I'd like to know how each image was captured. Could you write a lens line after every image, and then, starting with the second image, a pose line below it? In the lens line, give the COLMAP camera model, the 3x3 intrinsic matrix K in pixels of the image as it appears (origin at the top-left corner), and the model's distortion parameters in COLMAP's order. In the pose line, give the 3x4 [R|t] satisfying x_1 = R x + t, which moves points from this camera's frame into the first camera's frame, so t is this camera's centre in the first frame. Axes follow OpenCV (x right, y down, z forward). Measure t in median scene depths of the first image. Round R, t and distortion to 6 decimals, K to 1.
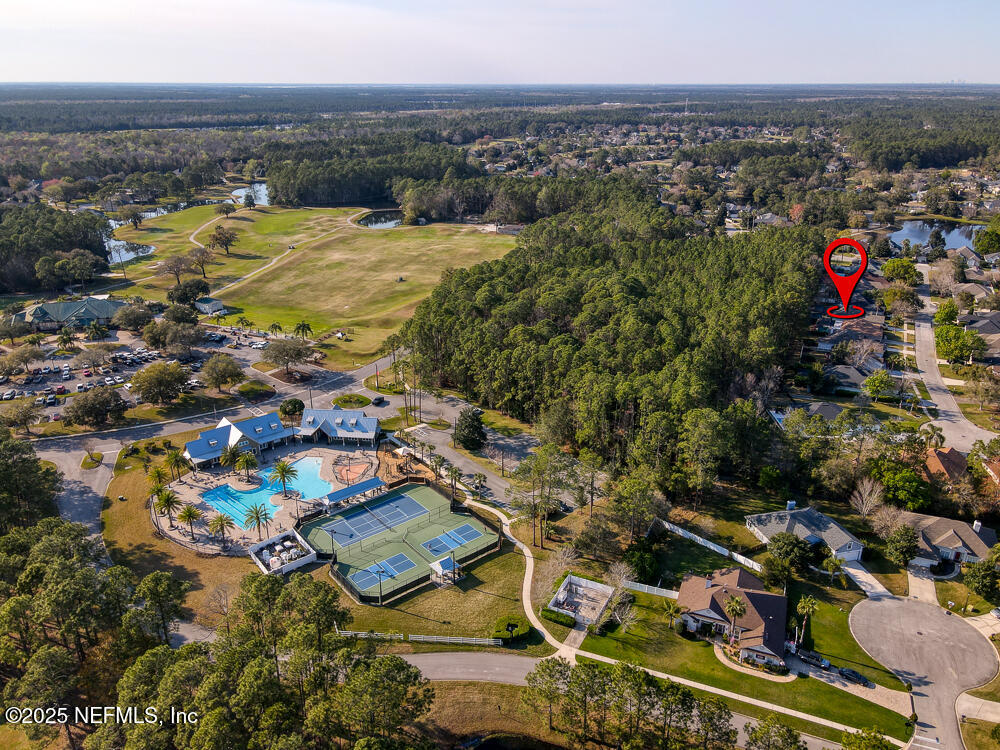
lens RADIAL K [[692.0, 0, 500.2], [0, 692.0, 378.7], [0, 0, 1]] dist [-0.006882, 0.008943]
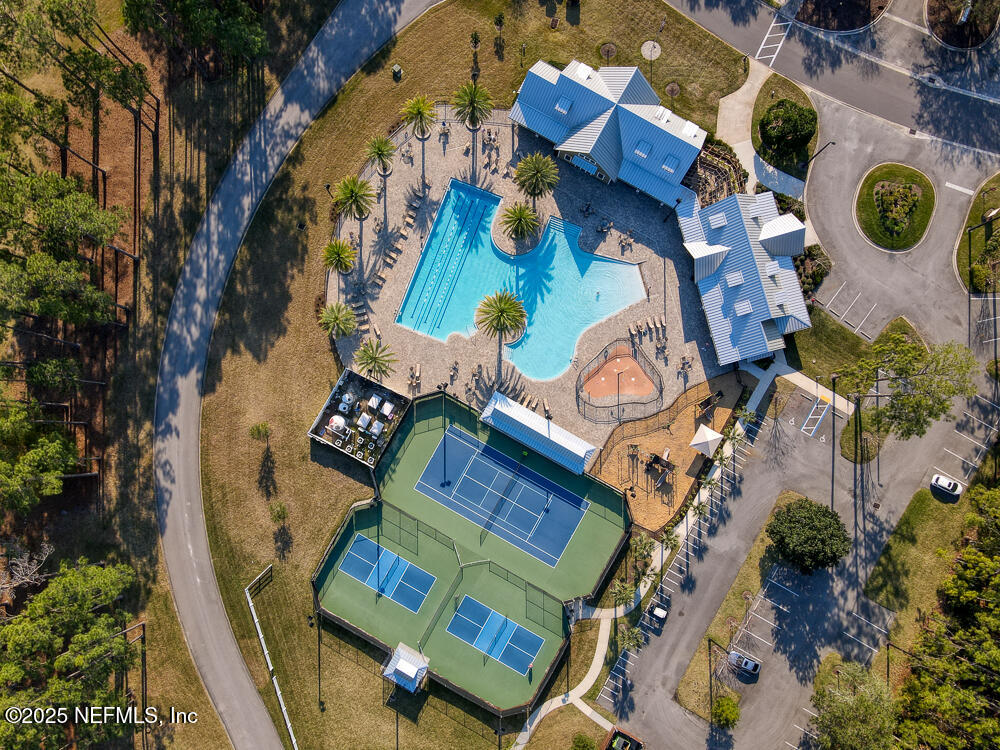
lens RADIAL K [[692.0, 0, 499.5], [0, 692.0, 380.7], [0, 0, 1]] dist [-0.006882, 0.008943]
pose [[0.350085, 0.936050, -0.035378, -0.093743], [-0.347437, 0.164831, 0.923102, -0.140549], [0.869901, -0.310873, 0.382923, 0.292937]]
